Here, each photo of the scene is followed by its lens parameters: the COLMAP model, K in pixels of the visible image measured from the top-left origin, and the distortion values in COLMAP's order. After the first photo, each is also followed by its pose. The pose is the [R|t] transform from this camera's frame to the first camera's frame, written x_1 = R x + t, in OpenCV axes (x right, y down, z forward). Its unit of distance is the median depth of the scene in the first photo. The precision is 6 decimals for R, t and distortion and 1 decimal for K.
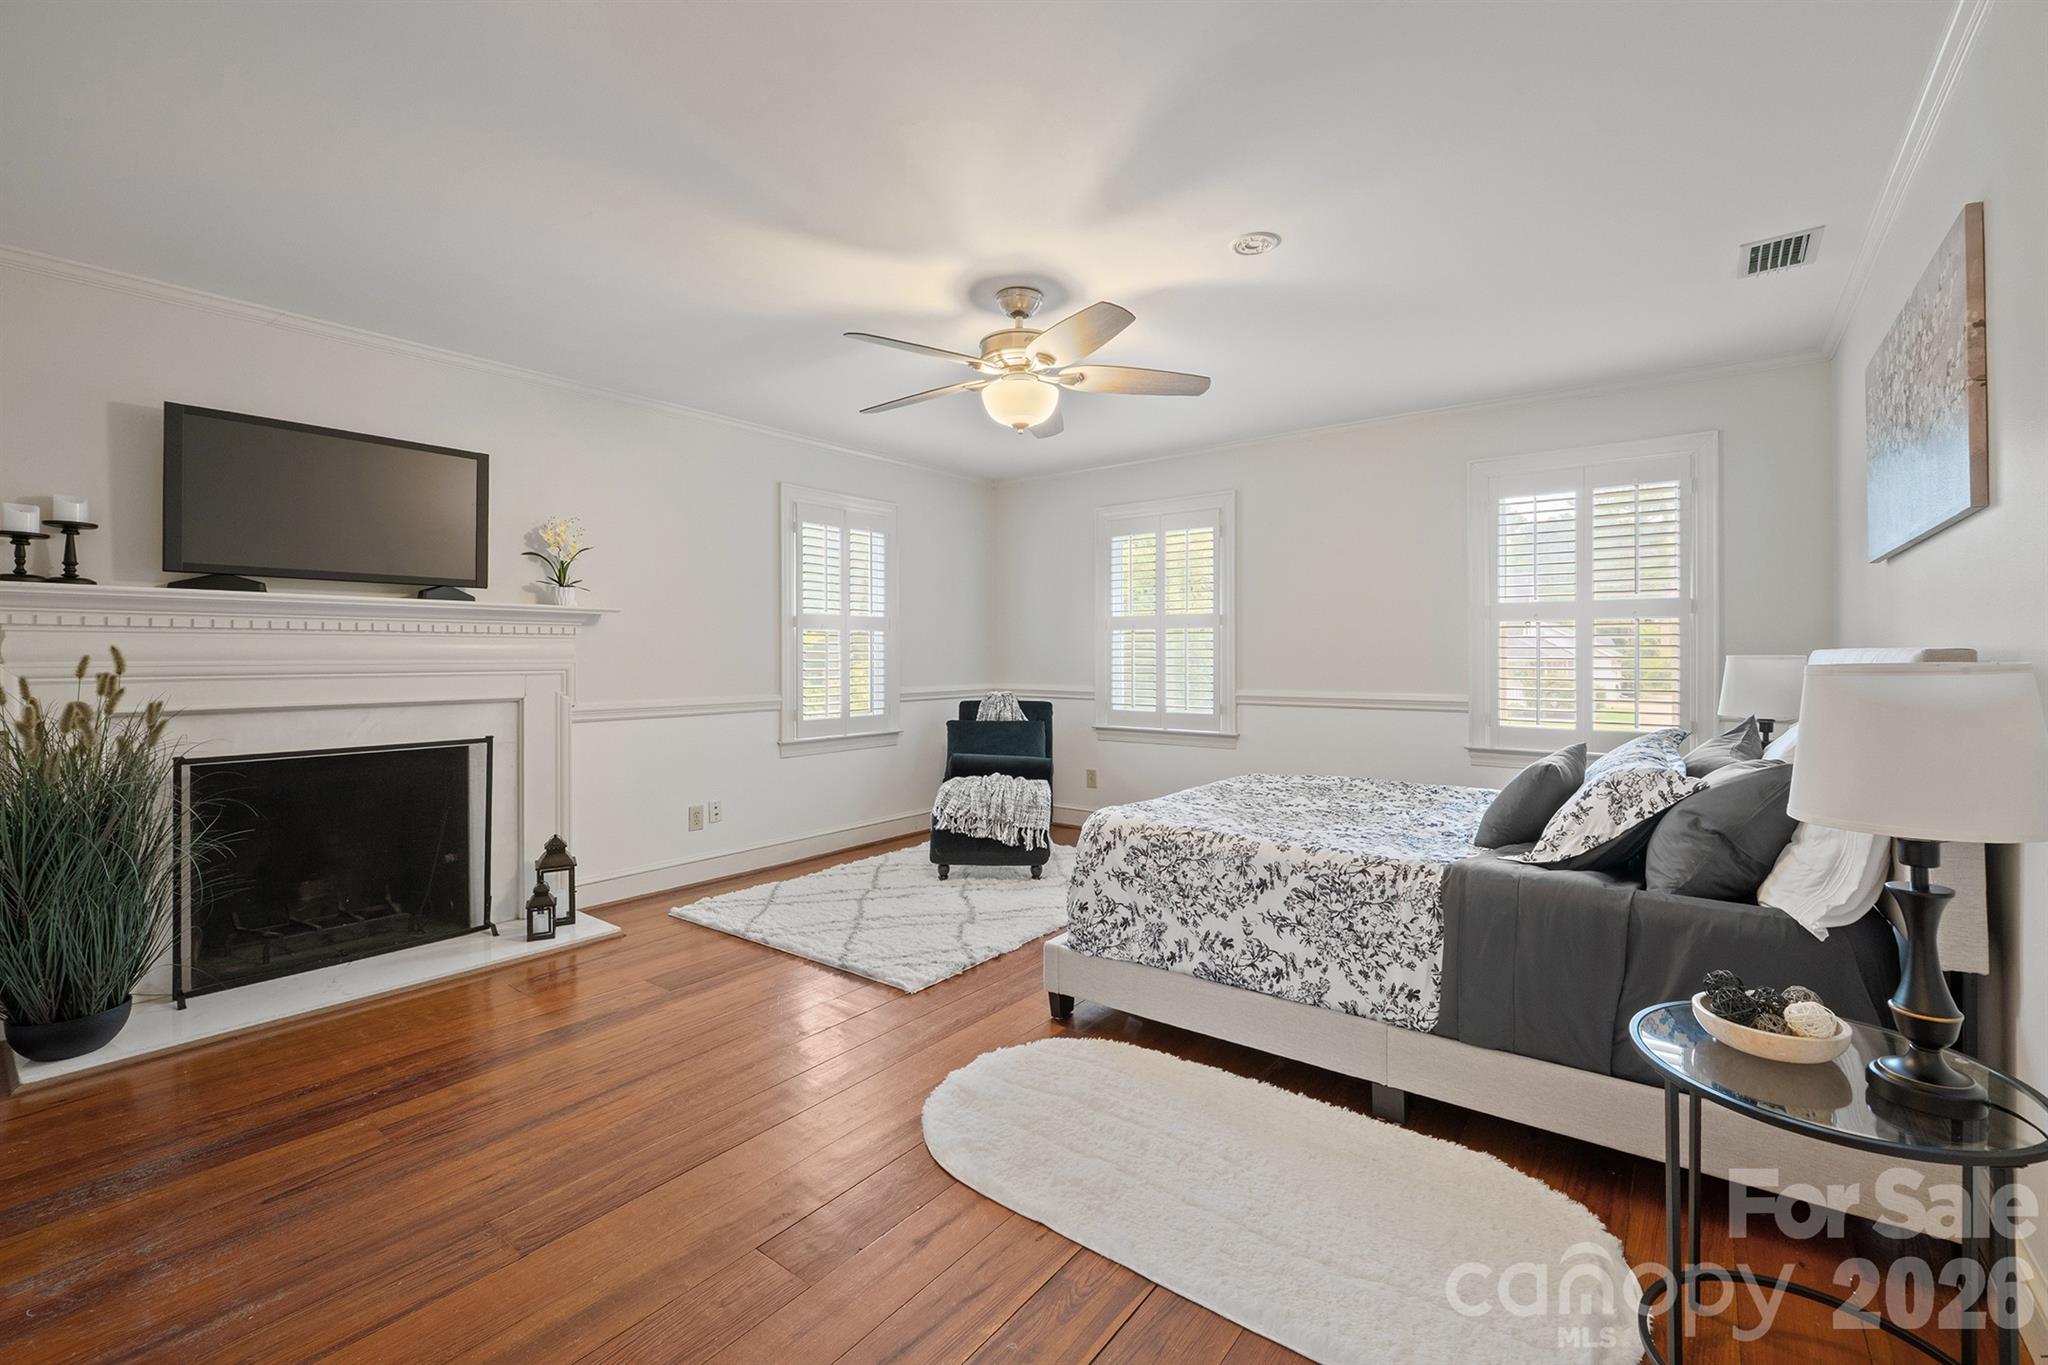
lens RADIAL K [[873.7, 0, 1033.1], [0, 873.7, 651.3], [0, 0, 1]] dist [0.001233, 0.000191]
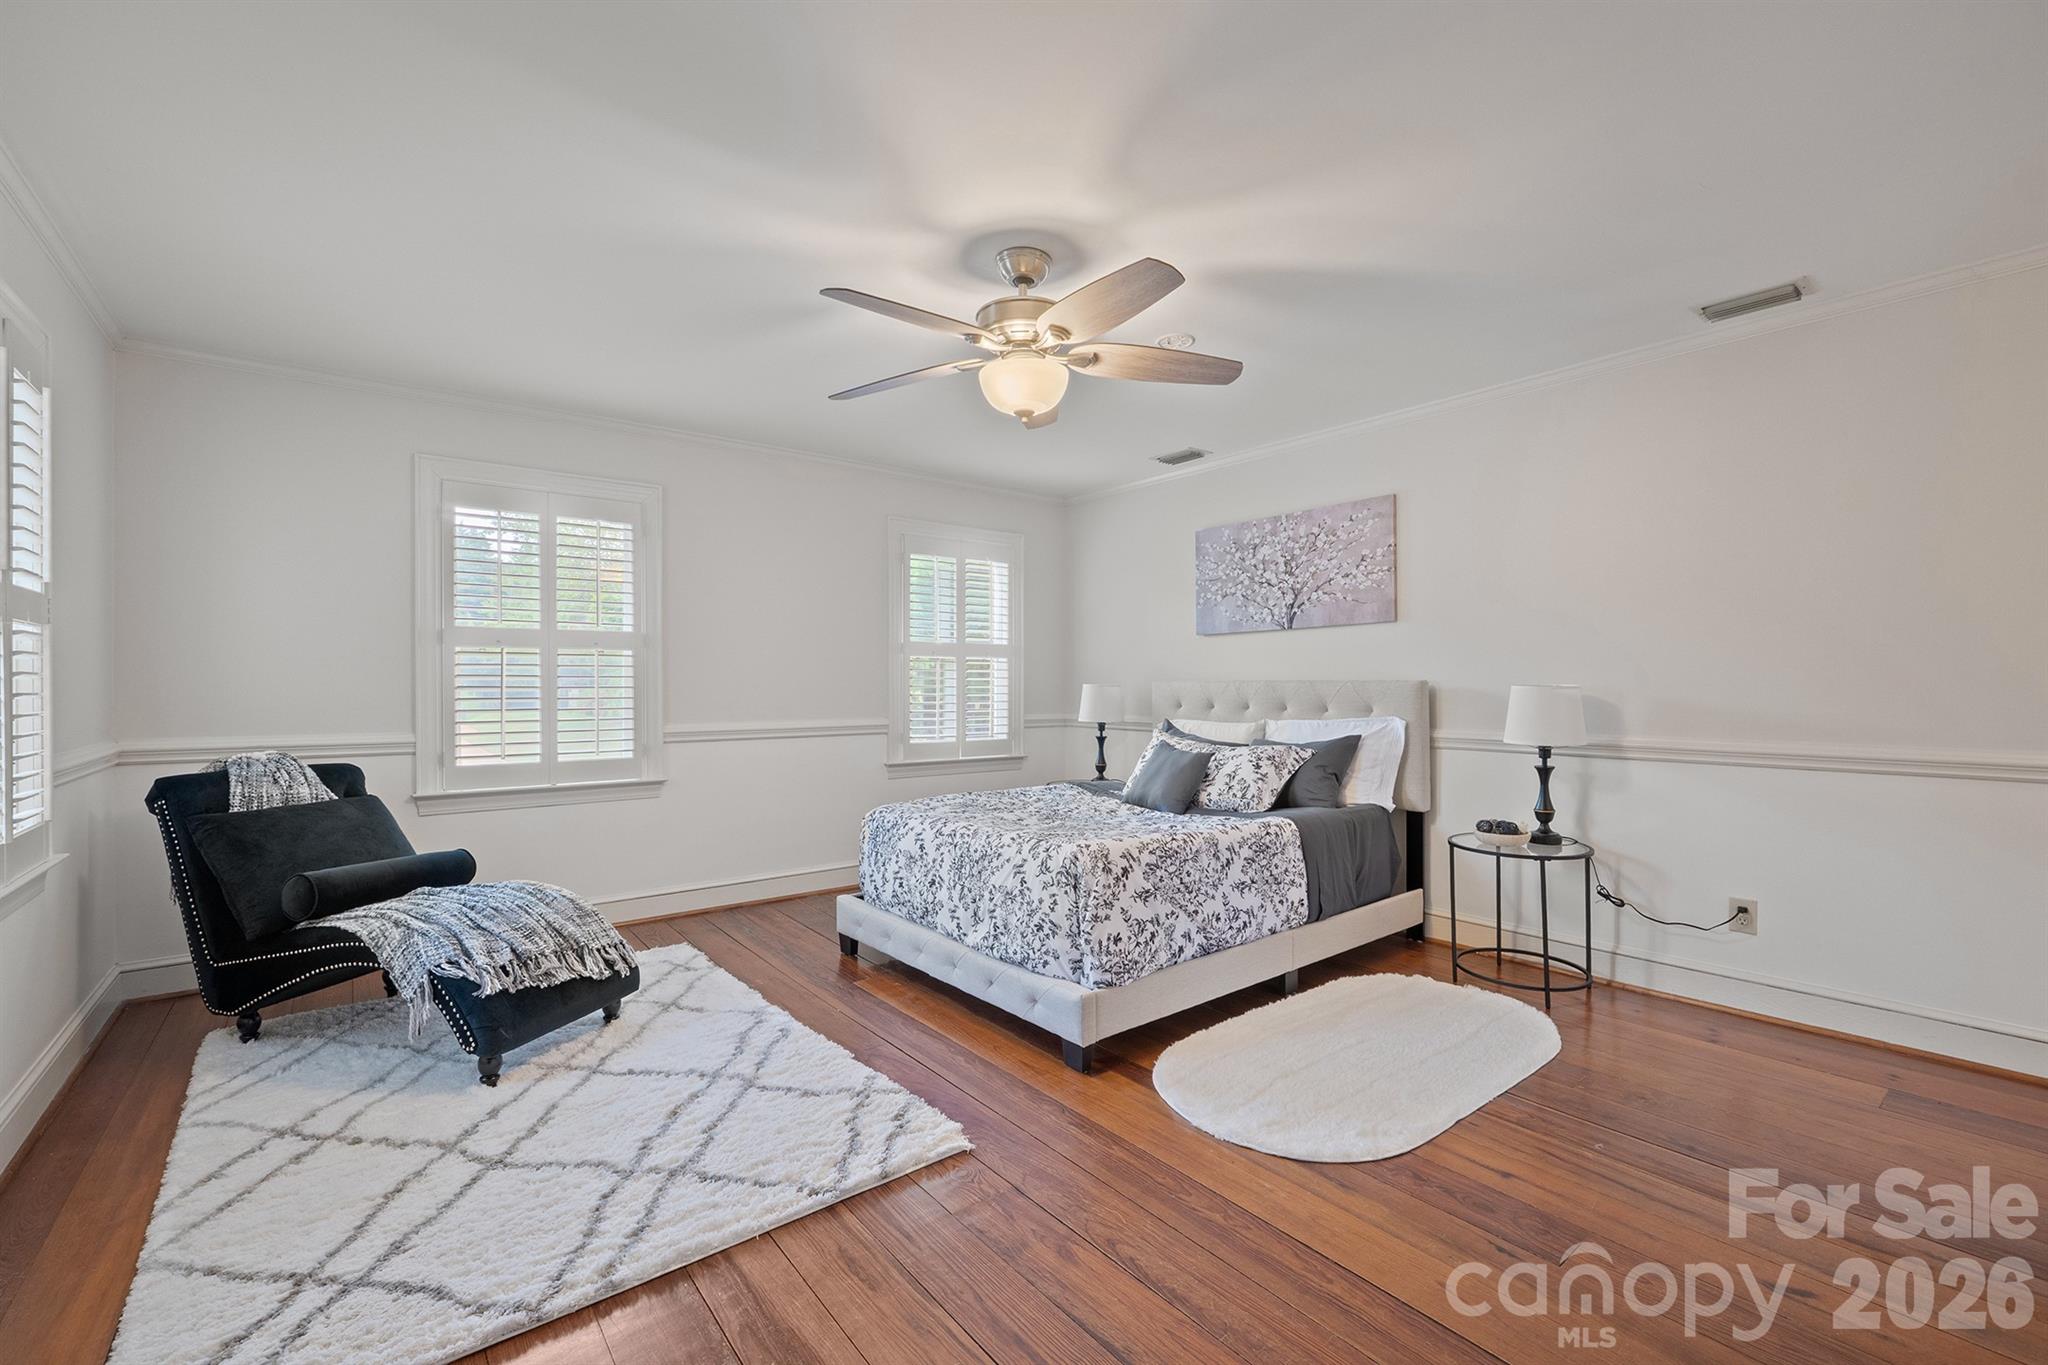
lens RADIAL K [[873.7, 0, 1029.1], [0, 873.7, 678.4], [0, 0, 1]] dist [0.001233, 0.000191]
pose [[0.231243, 0.008197, 0.972862, -0.902128], [-0.003816, 0.999964, -0.007518, 0.007410], [-0.972889, -0.001974, 0.231266, 0.850013]]
